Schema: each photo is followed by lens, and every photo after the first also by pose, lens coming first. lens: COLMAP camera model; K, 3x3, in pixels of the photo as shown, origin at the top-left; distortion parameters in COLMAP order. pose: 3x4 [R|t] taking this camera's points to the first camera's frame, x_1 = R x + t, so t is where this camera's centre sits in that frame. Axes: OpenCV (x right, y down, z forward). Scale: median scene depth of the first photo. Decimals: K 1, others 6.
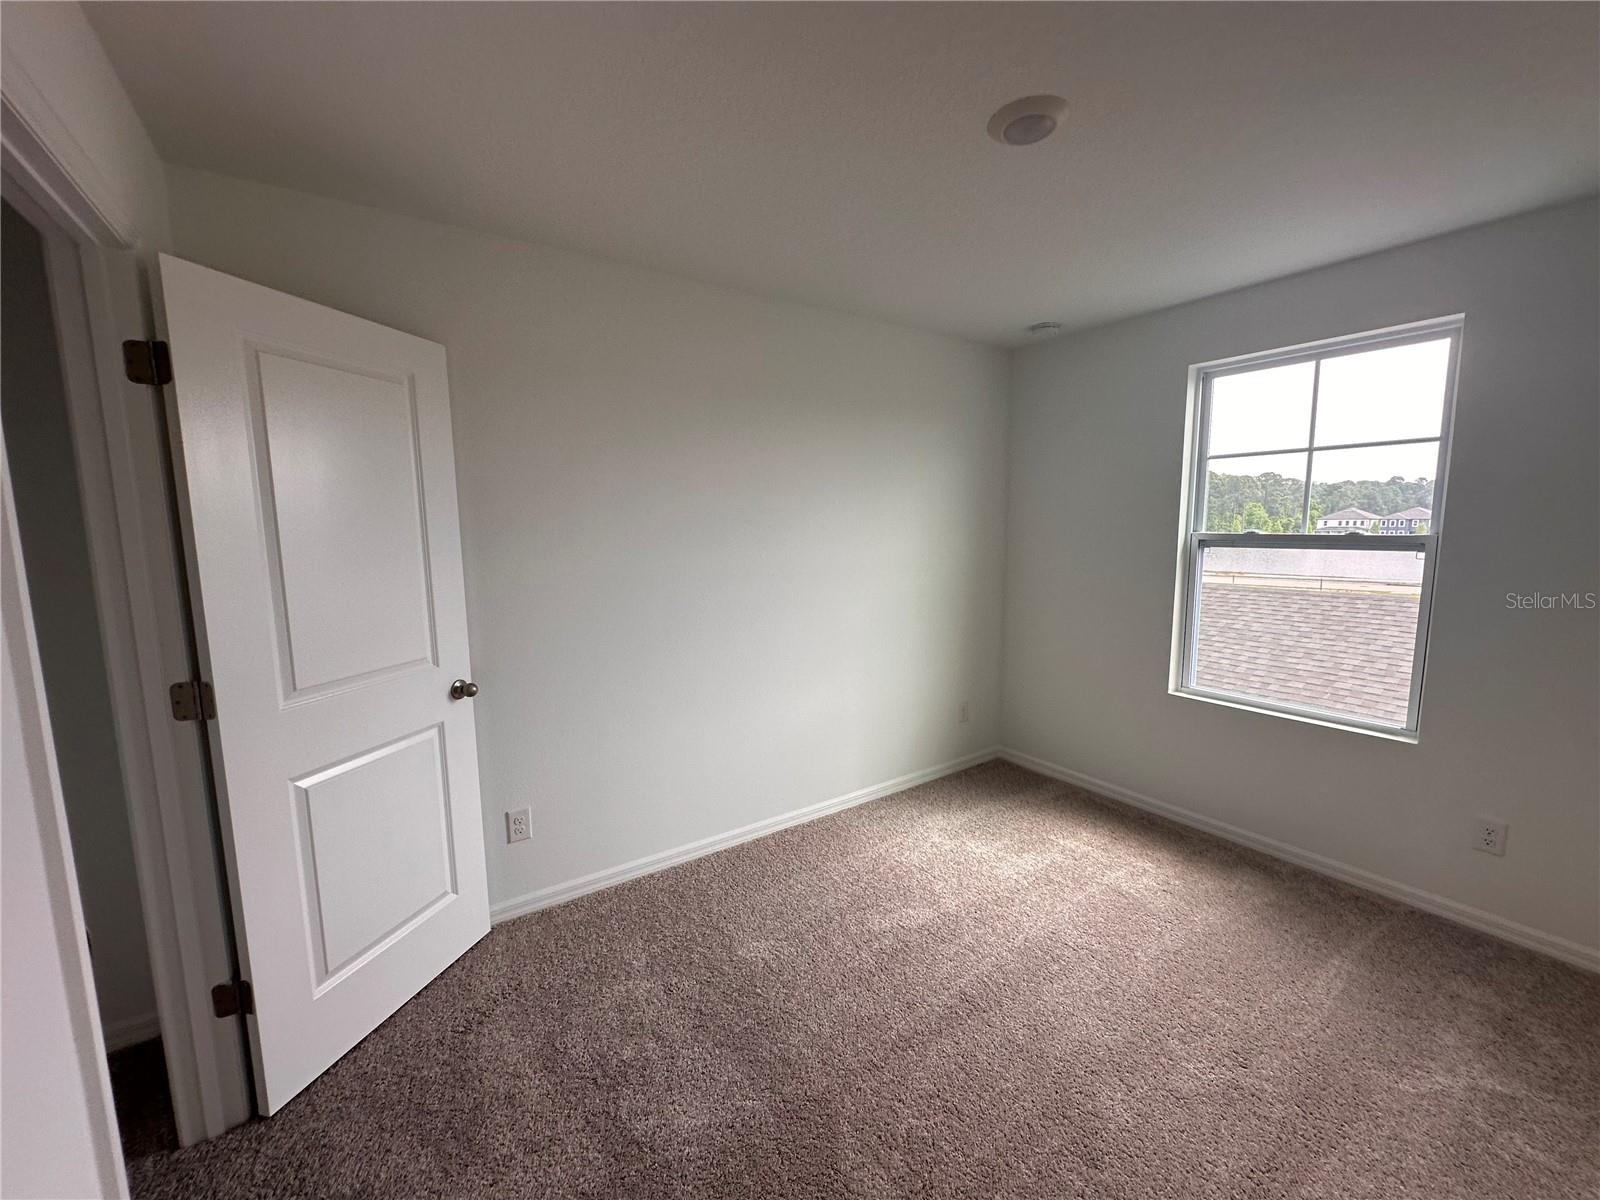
lens RADIAL K [[642.7, 0, 801.6], [0, 642.7, 604.2], [0, 0, 1]] dist [0.001589, 0.000315]
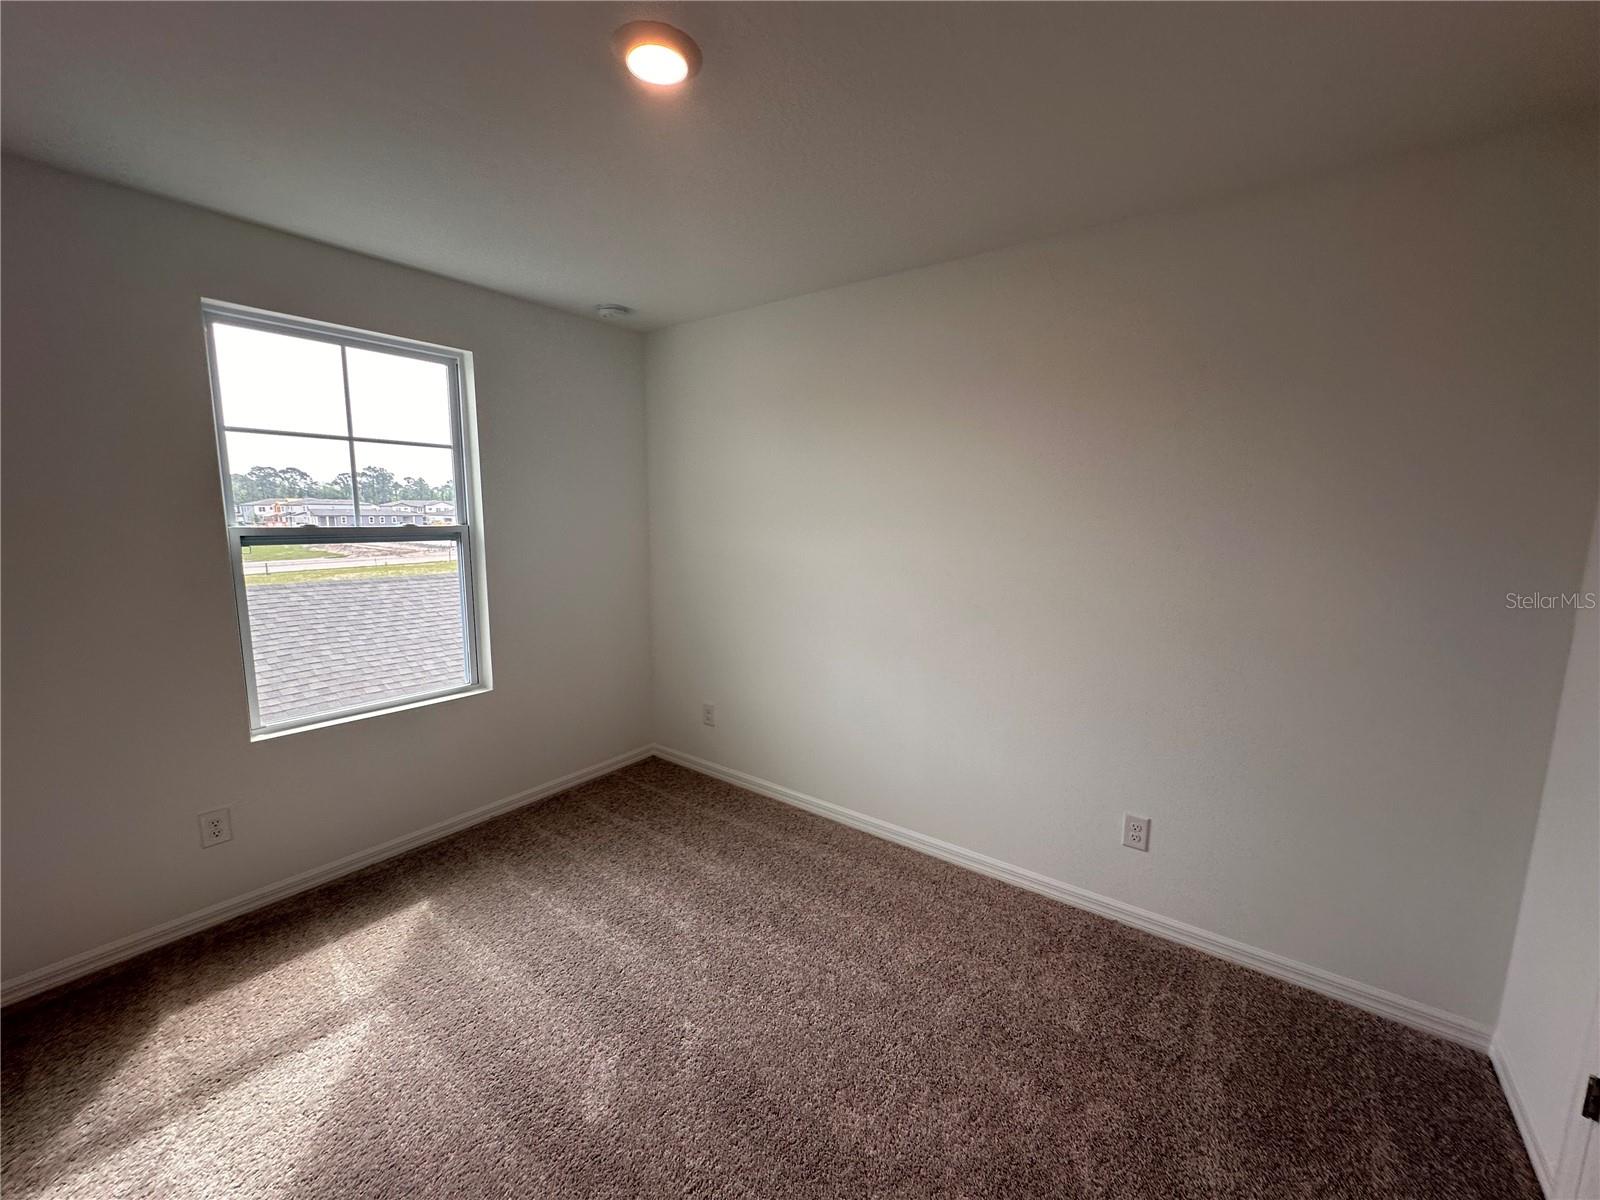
lens RADIAL K [[642.7, 0, 801.6], [0, 642.7, 604.2], [0, 0, 1]] dist [0.001589, 0.000315]
pose [[-0.332773, -0.137410, 0.932942, -0.375254], [0.105968, 0.977611, 0.181788, -0.101285], [-0.937034, 0.159356, -0.310762, 0.705964]]
